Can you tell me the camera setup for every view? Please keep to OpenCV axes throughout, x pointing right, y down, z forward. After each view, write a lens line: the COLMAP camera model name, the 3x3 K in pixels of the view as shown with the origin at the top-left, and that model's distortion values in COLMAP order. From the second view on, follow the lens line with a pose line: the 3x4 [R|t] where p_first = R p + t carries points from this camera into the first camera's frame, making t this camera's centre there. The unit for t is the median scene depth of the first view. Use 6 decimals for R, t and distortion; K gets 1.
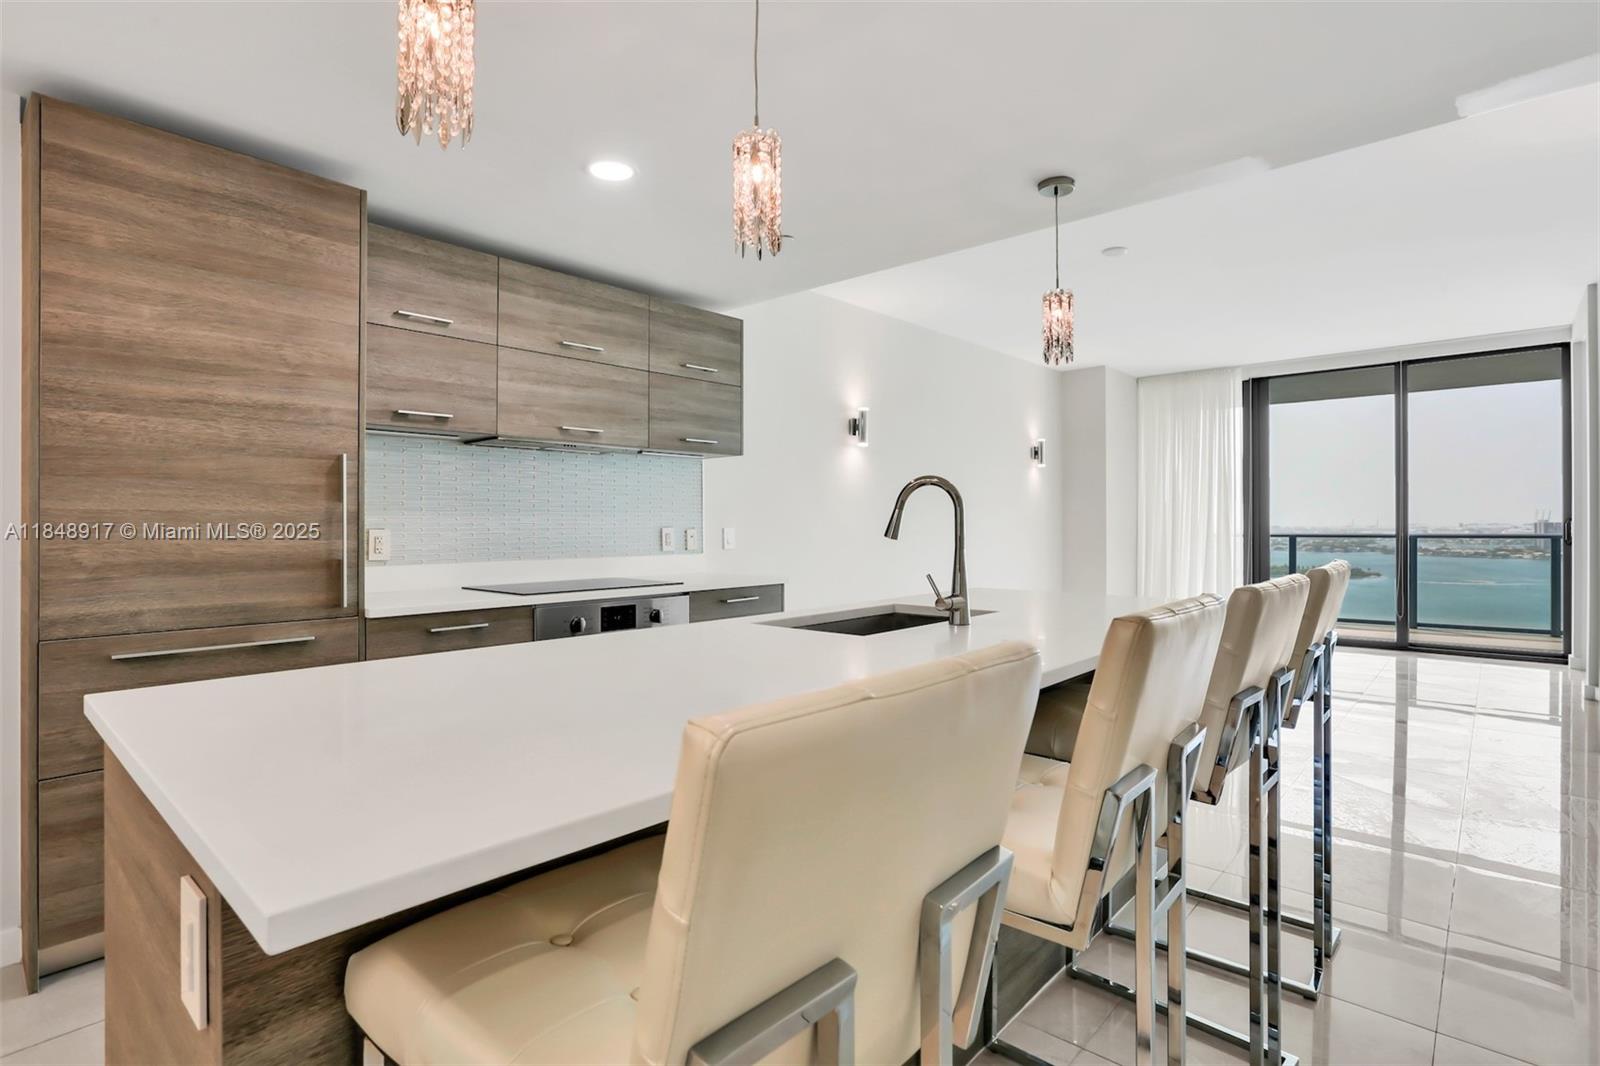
lens RADIAL K [[820.6, 0, 832.8], [0, 820.6, 522.9], [0, 0, 1]] dist [-0.029765, 0.005342]
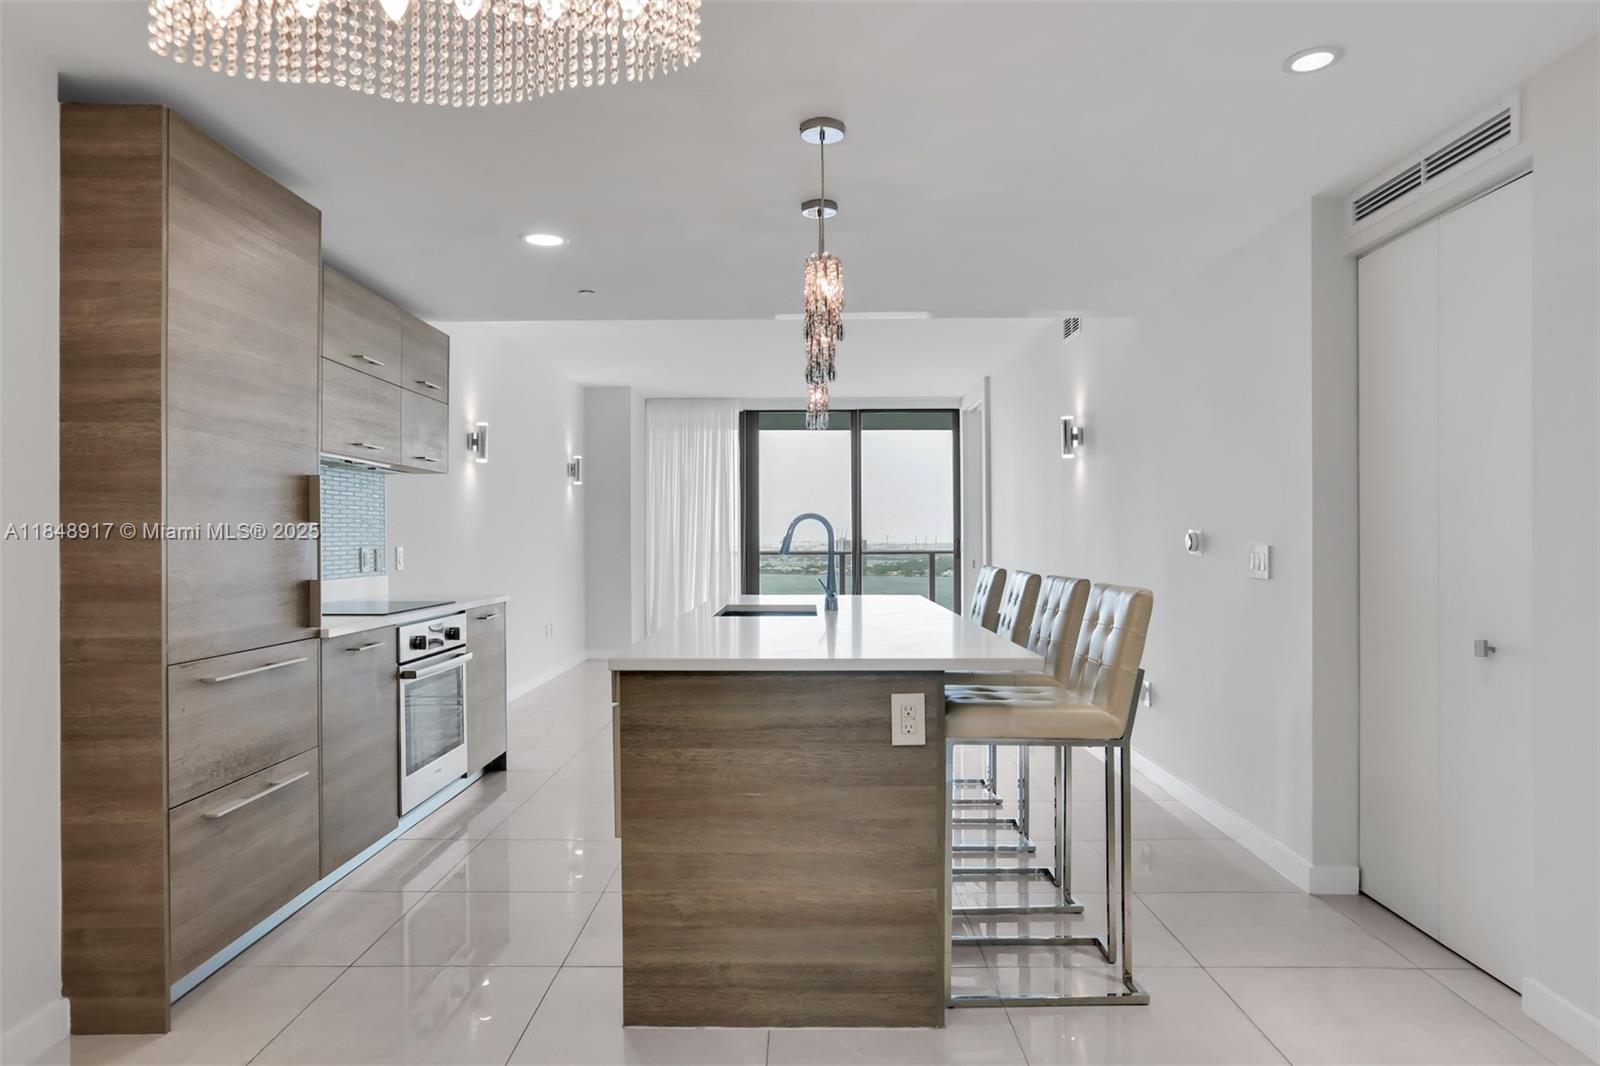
lens RADIAL K [[1018.6, 0, 796.4], [0, 1018.6, 544.0], [0, 0, 1]] dist [-0.033921, 0.016531]
pose [[0.776073, -0.000610, 0.630643, -0.710495], [-0.002423, 0.999989, 0.003949, -0.004560], [-0.630639, -0.004592, 0.776063, -0.262423]]
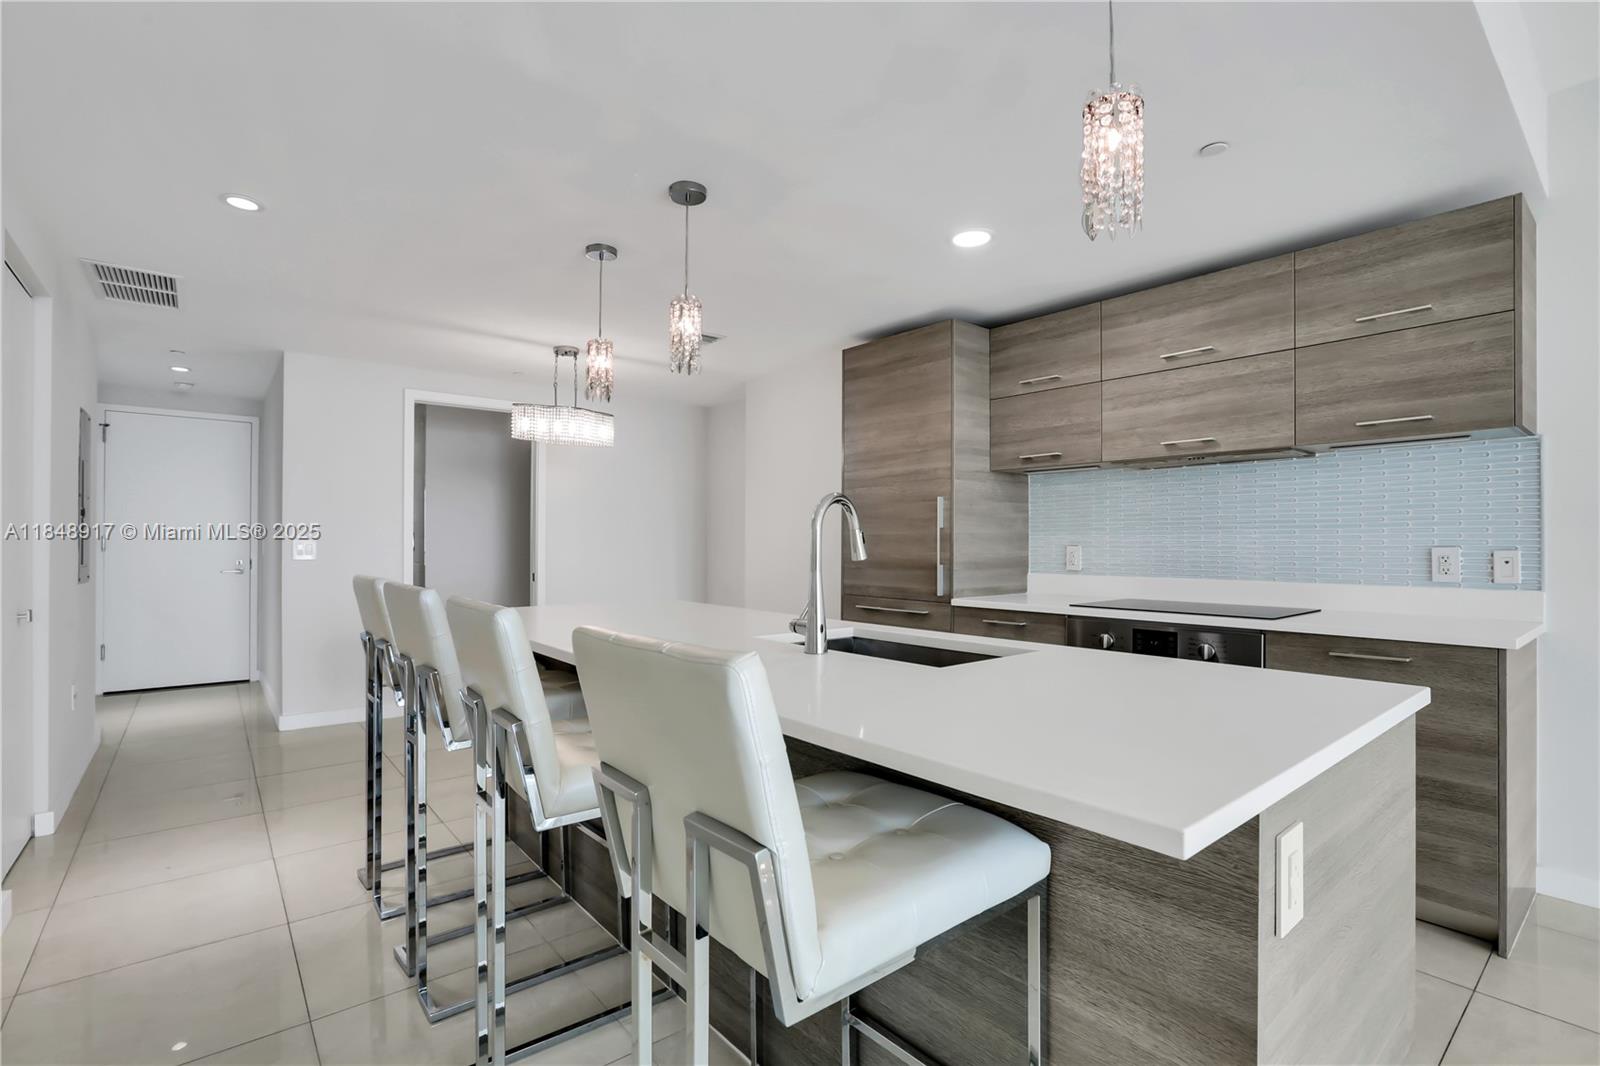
lens RADIAL K [[732.2, 0, 785.2], [0, 732.2, 539.0], [0, 0, 1]] dist [-0.021447, 0.001050]
pose [[-0.188792, -0.003474, -0.982011, 0.629012], [0.000407, 0.999993, -0.003616, 0.000723], [0.982017, -0.001082, -0.188789, 0.742621]]
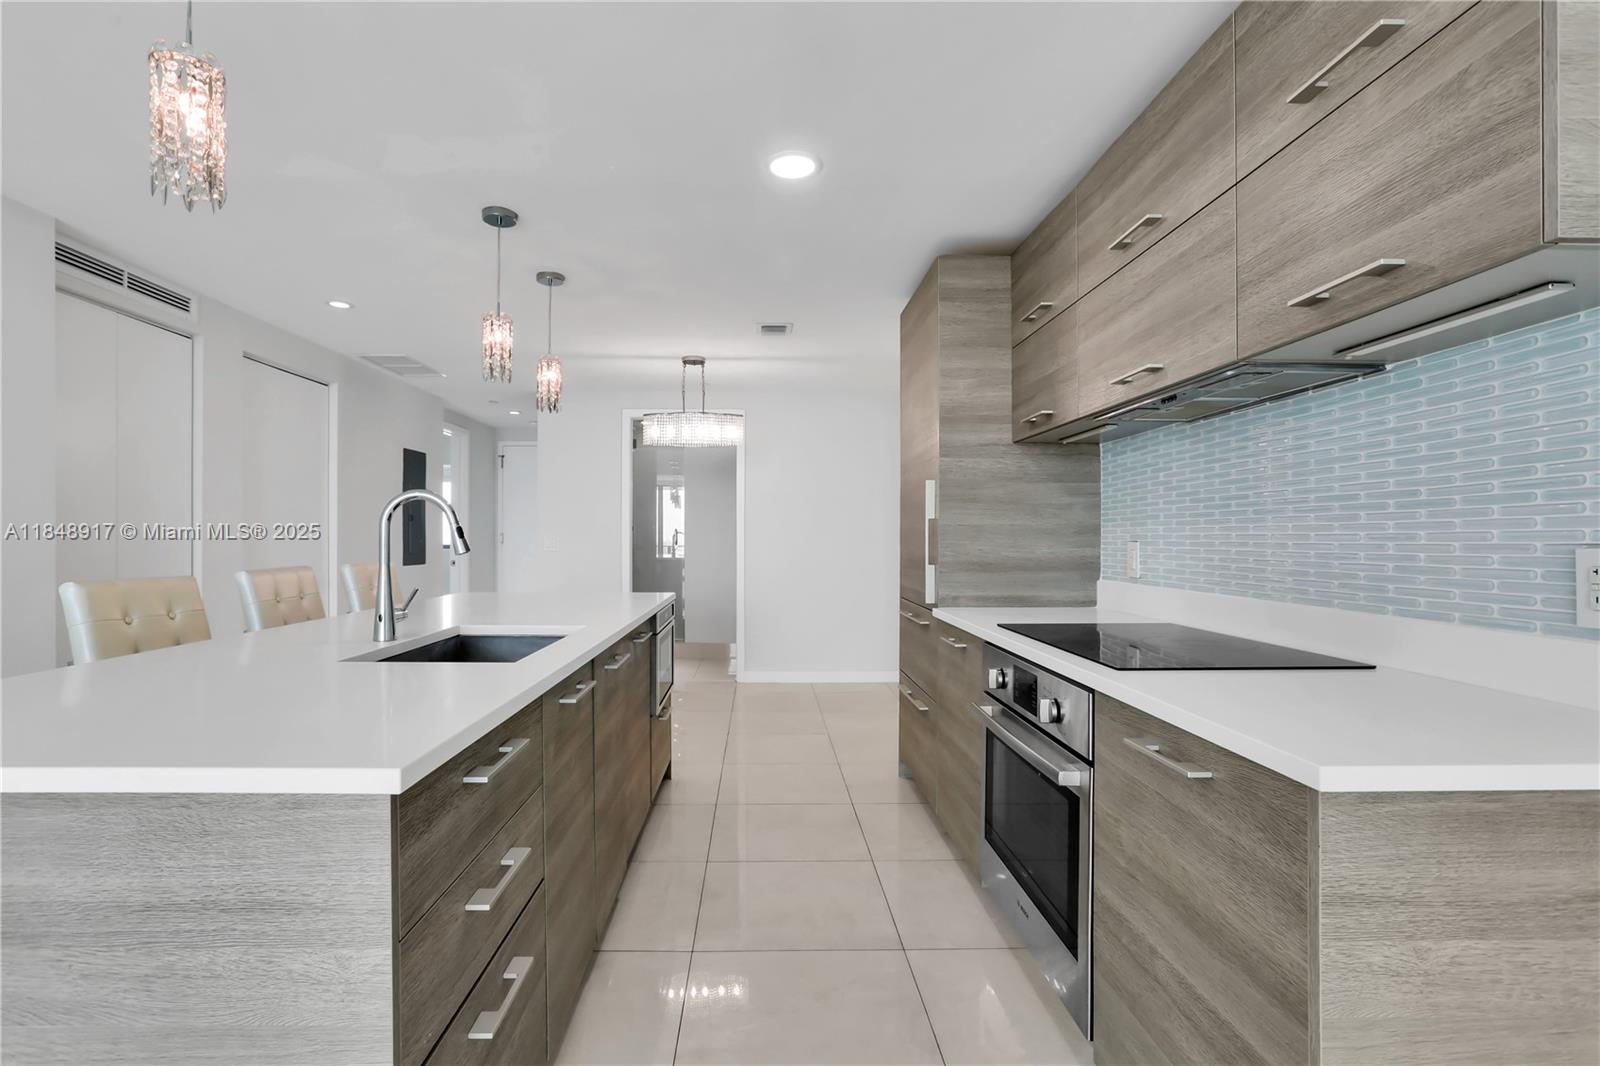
lens RADIAL K [[732.2, 0, 791.8], [0, 732.2, 537.2], [0, 0, 1]] dist [-0.021447, 0.001050]
pose [[-0.740808, 0.002845, -0.671711, 0.235046], [0.002826, 0.999995, 0.001118, 0.000692], [0.671711, -0.001070, -0.740812, 1.285017]]
